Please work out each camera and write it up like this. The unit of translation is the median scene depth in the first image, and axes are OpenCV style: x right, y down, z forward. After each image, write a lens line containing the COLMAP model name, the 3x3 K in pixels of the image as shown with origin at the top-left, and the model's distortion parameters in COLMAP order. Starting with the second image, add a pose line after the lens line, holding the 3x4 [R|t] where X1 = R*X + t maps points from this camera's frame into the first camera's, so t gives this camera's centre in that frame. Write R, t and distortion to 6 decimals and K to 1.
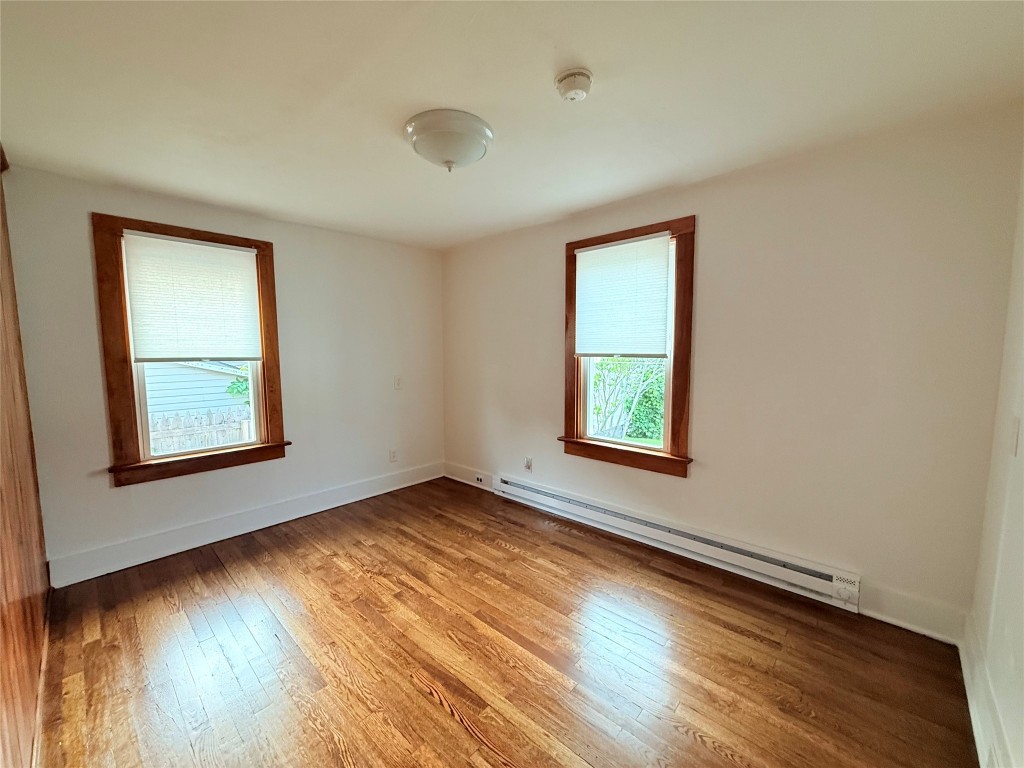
lens RADIAL K [[407.2, 0, 510.4], [0, 407.2, 385.3], [0, 0, 1]] dist [-0.002381, 0.000474]
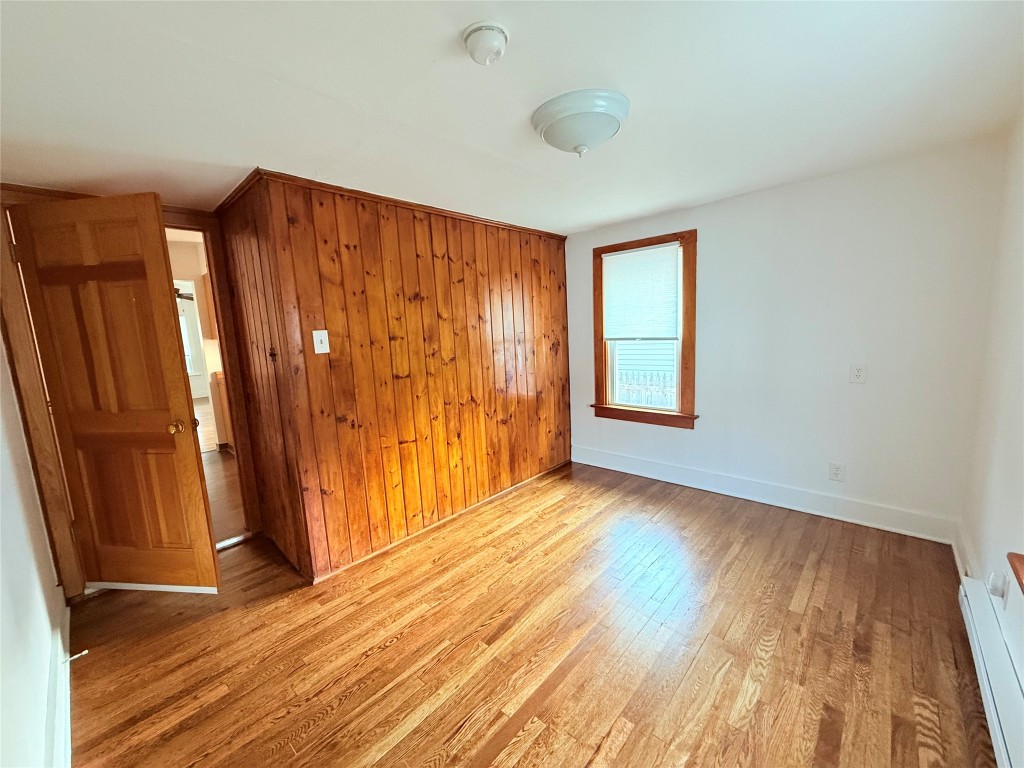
lens RADIAL K [[407.2, 0, 512.2], [0, 407.2, 390.5], [0, 0, 1]] dist [-0.002381, 0.000474]
pose [[0.007767, 0.159695, -0.987136, 0.586275], [-0.040763, 0.986396, 0.159254, -0.094102], [0.999139, 0.039002, 0.014171, 0.584158]]
